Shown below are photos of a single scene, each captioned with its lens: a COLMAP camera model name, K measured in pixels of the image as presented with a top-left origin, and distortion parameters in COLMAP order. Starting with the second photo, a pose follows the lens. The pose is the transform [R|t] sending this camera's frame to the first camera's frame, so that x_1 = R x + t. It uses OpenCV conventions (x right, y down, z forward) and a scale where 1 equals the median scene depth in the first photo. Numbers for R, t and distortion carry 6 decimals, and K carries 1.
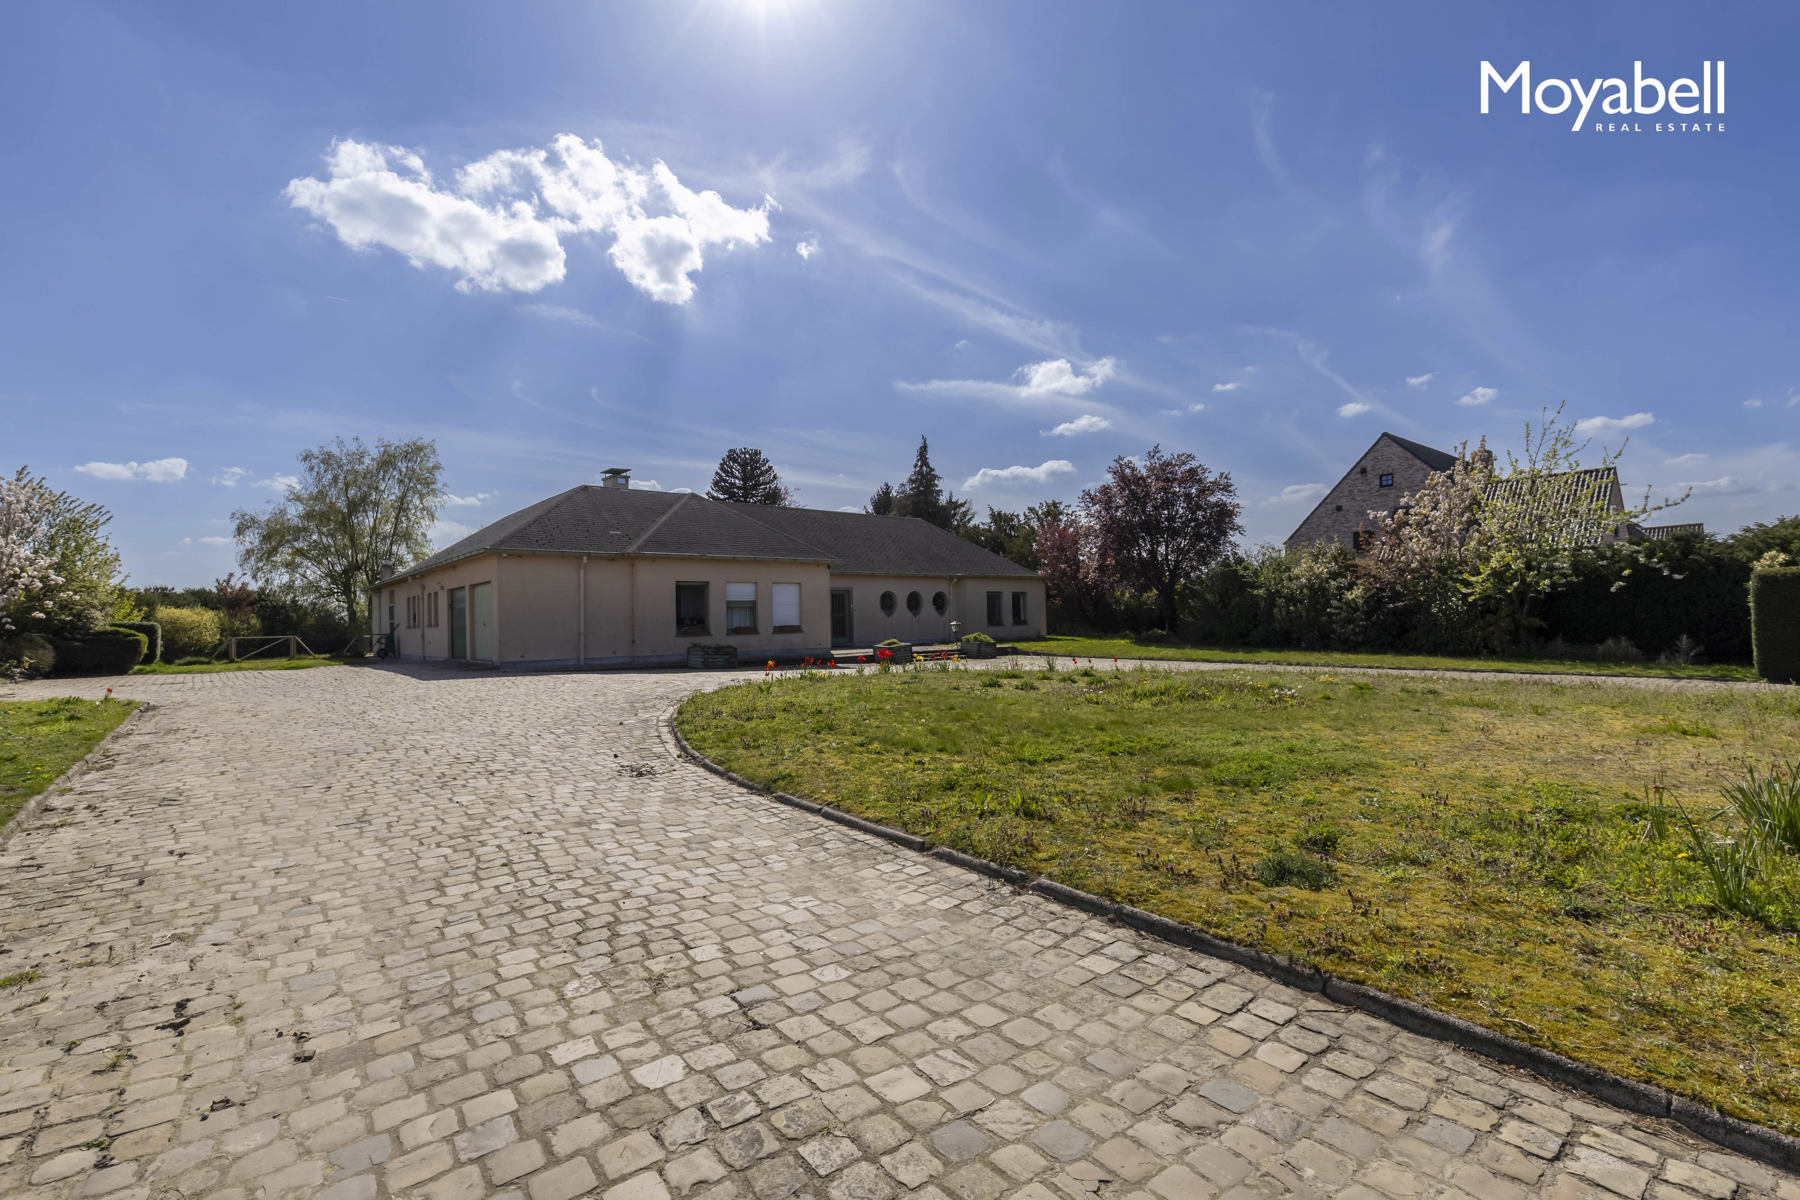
lens RADIAL K [[795.2, 0, 893.1], [0, 795.2, 622.8], [0, 0, 1]] dist [-0.002709, -0.000494]
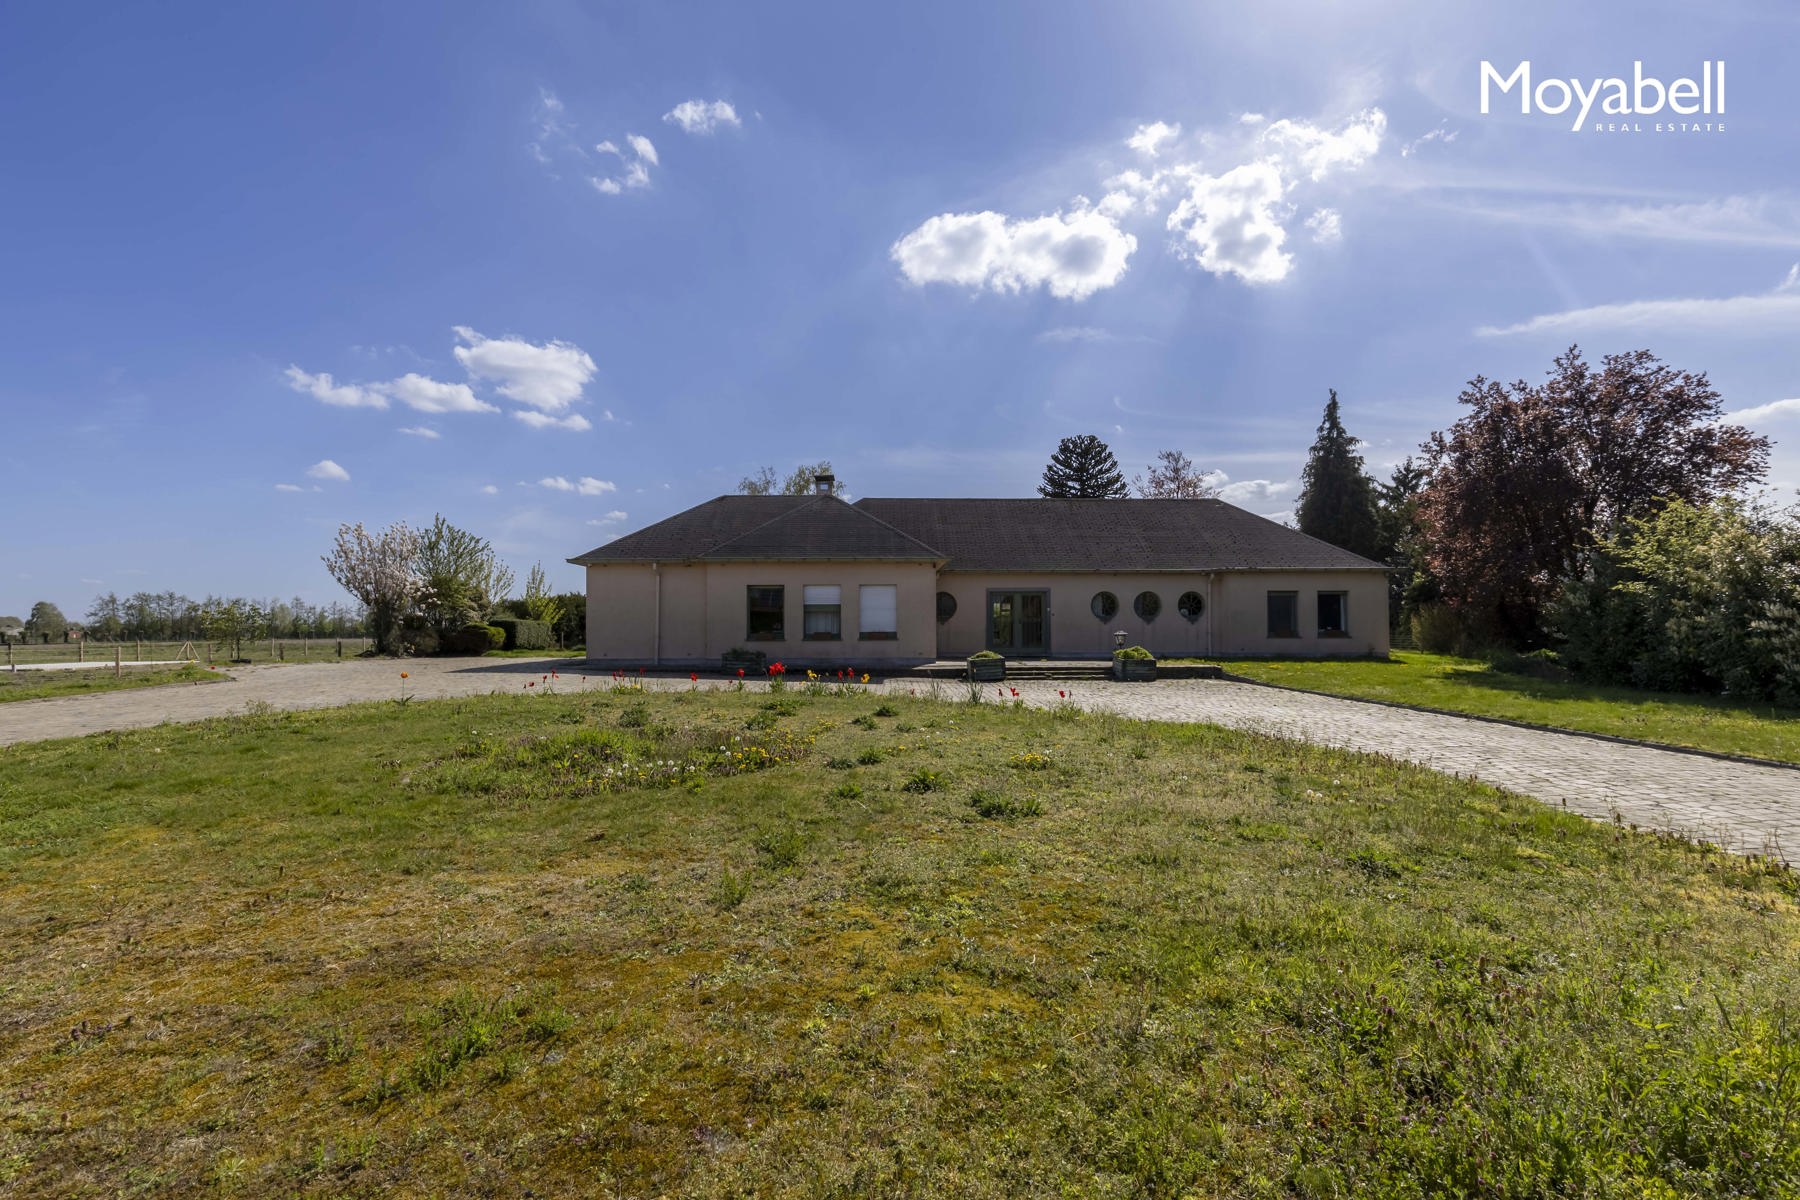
lens RADIAL K [[795.2, 0, 899.4], [0, 795.2, 561.9], [0, 0, 1]] dist [-0.002709, -0.000494]
pose [[0.788279, -0.032219, -0.614474, 0.399326], [-0.014755, 0.997351, -0.071223, -0.010808], [0.615141, 0.065210, 0.785716, 0.270507]]
